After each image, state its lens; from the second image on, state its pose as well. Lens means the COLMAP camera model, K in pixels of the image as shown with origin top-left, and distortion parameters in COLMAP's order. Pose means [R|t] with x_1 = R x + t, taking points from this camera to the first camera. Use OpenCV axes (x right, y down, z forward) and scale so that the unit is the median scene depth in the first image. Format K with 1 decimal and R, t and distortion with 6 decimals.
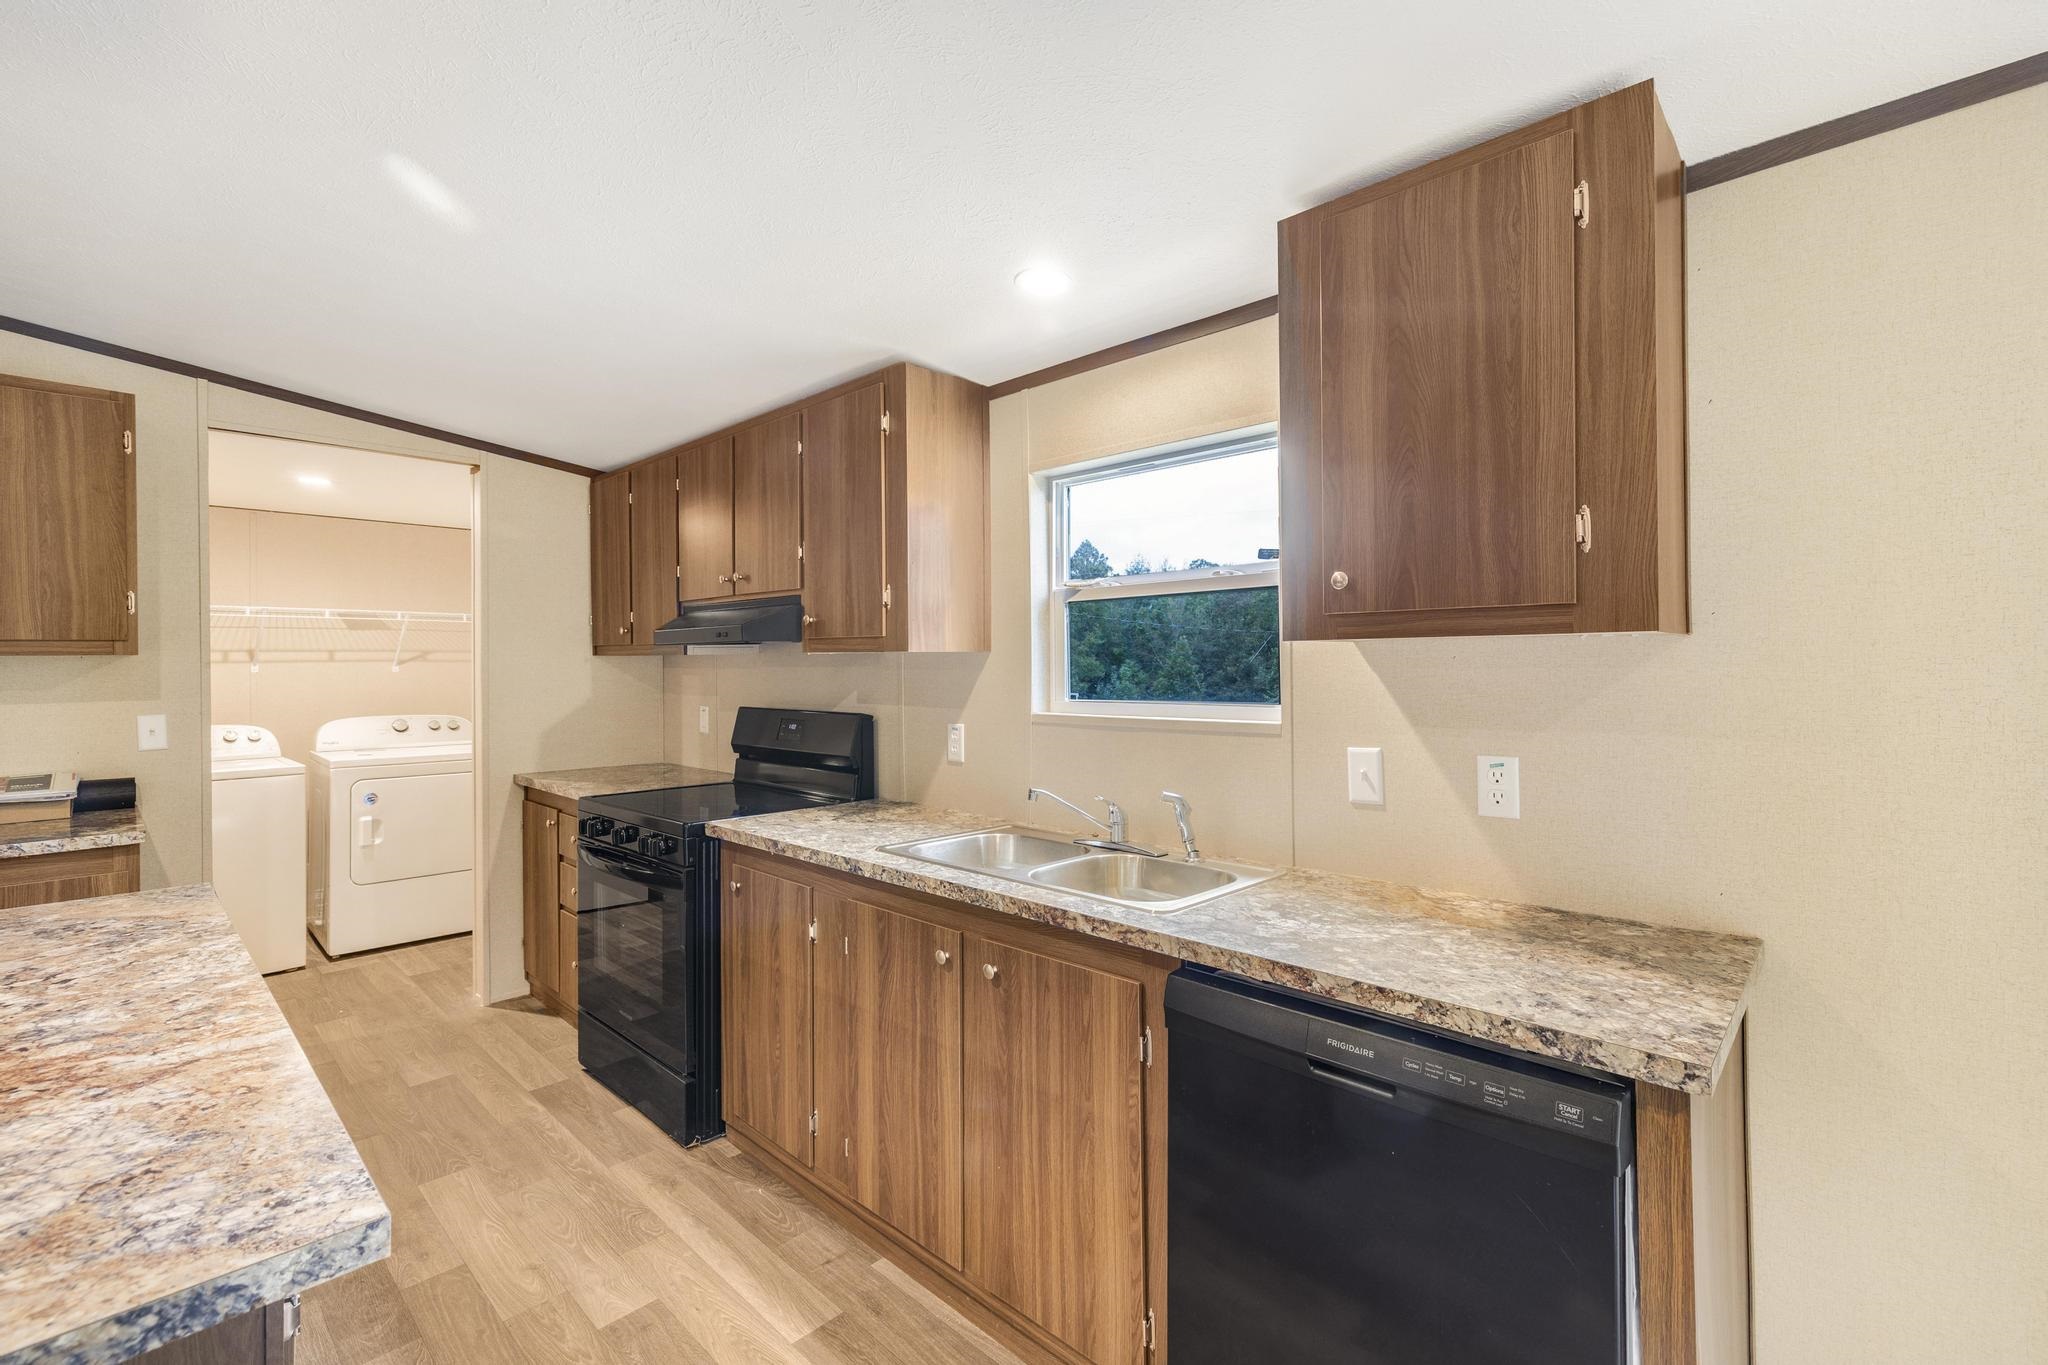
lens RADIAL K [[888.7, 0, 1013.5], [0, 888.7, 664.7], [0, 0, 1]] dist [0.005359, -0.000299]
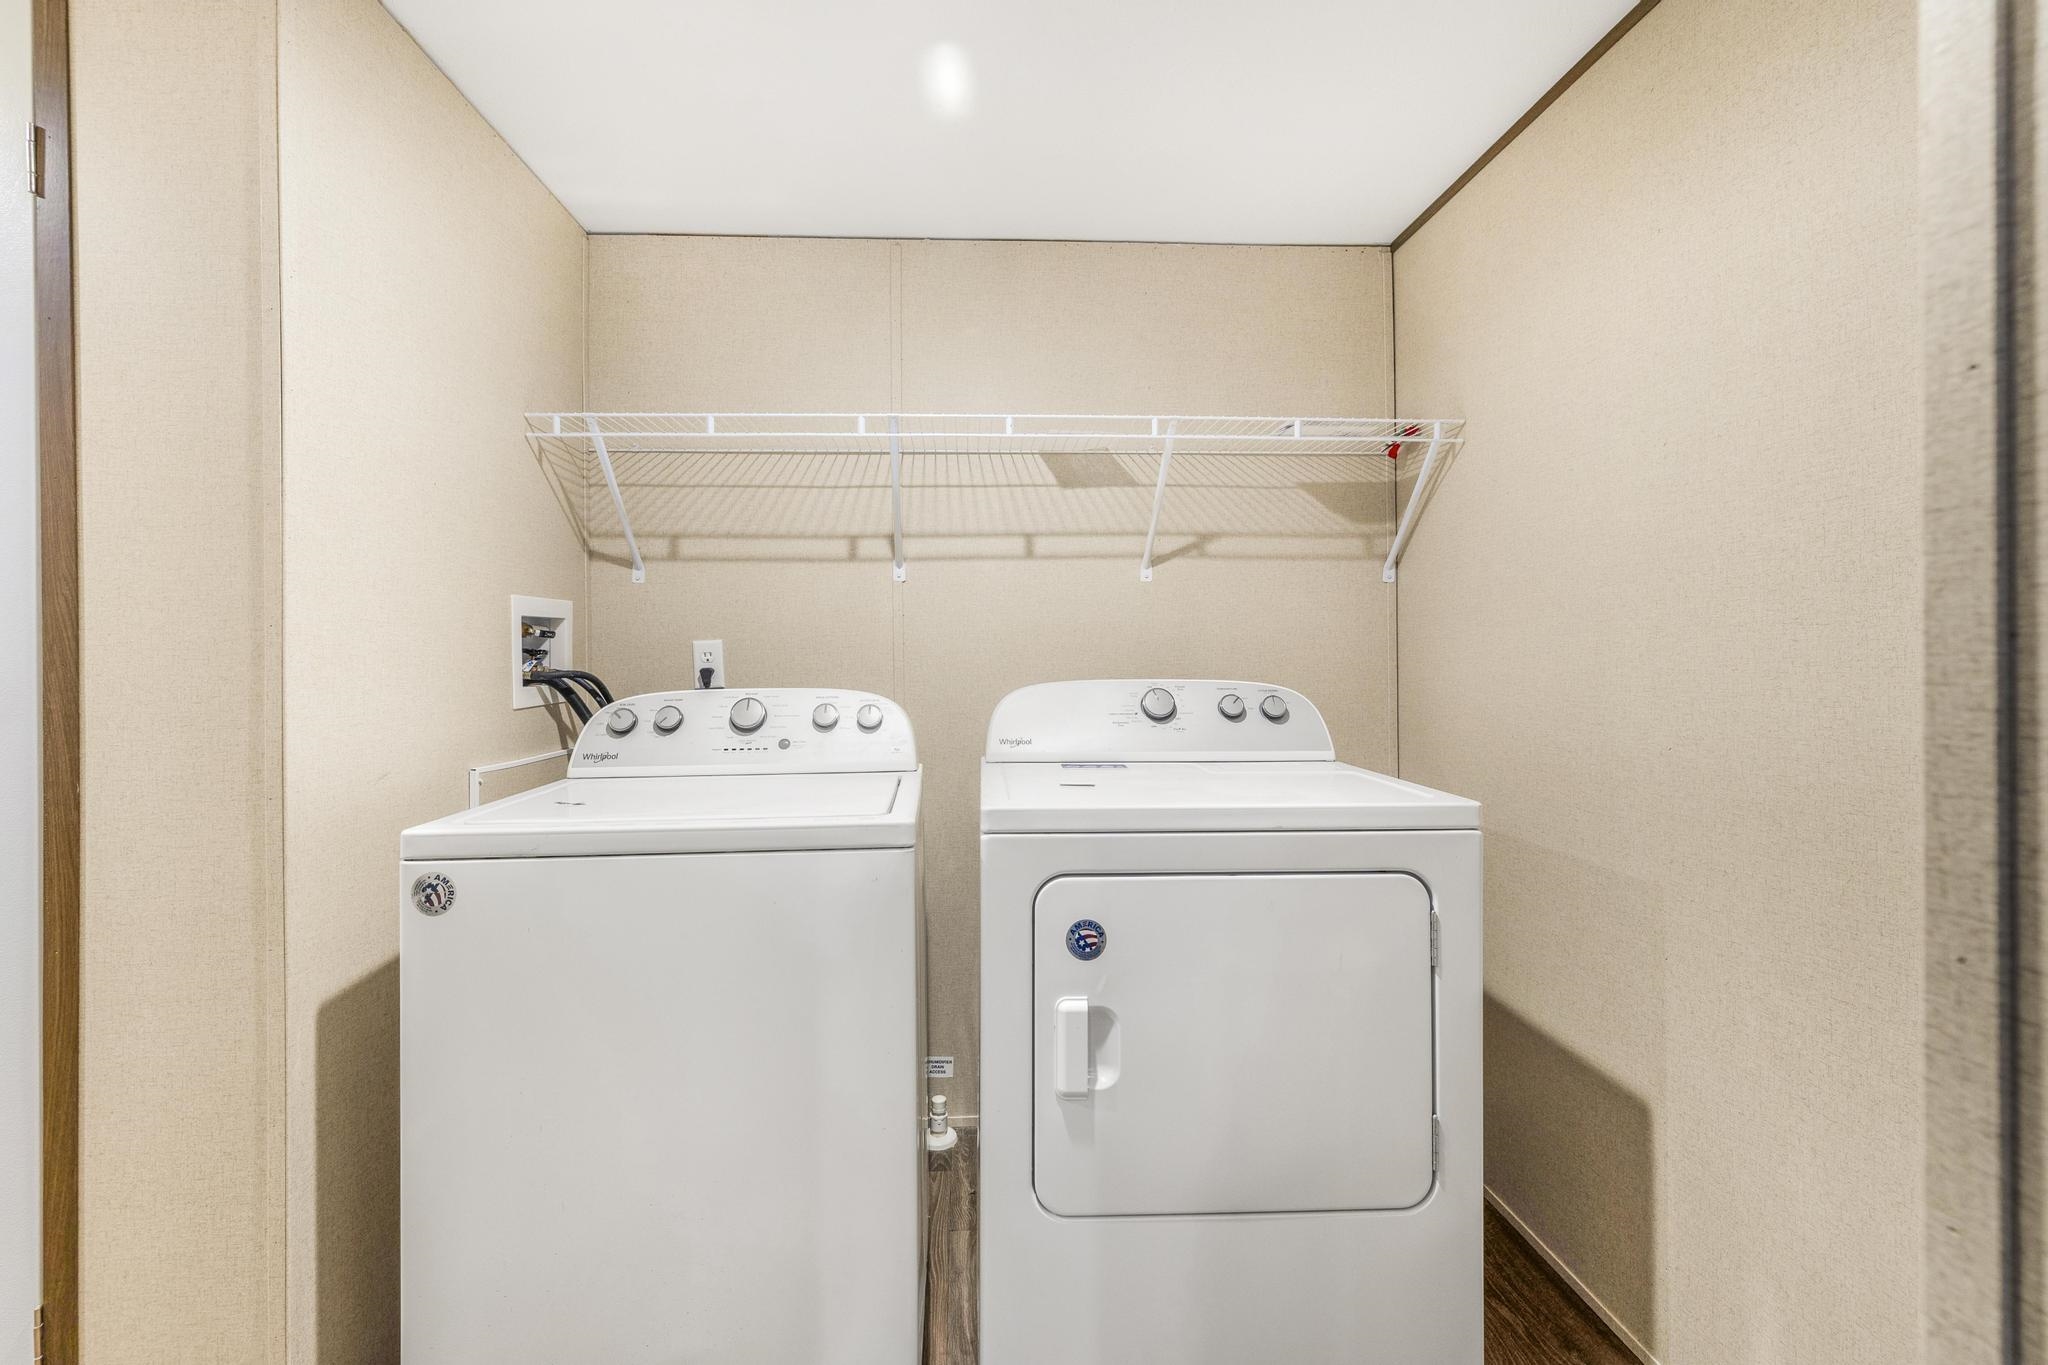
lens RADIAL K [[888.7, 0, 1013.5], [0, 888.7, 664.7], [0, 0, 1]] dist [0.005359, -0.000299]
pose [[0.733493, 0.000963, -0.679696, -0.475422], [0.004378, 0.999972, 0.006141, 0.048915], [0.679683, -0.007480, 0.733468, 0.678989]]
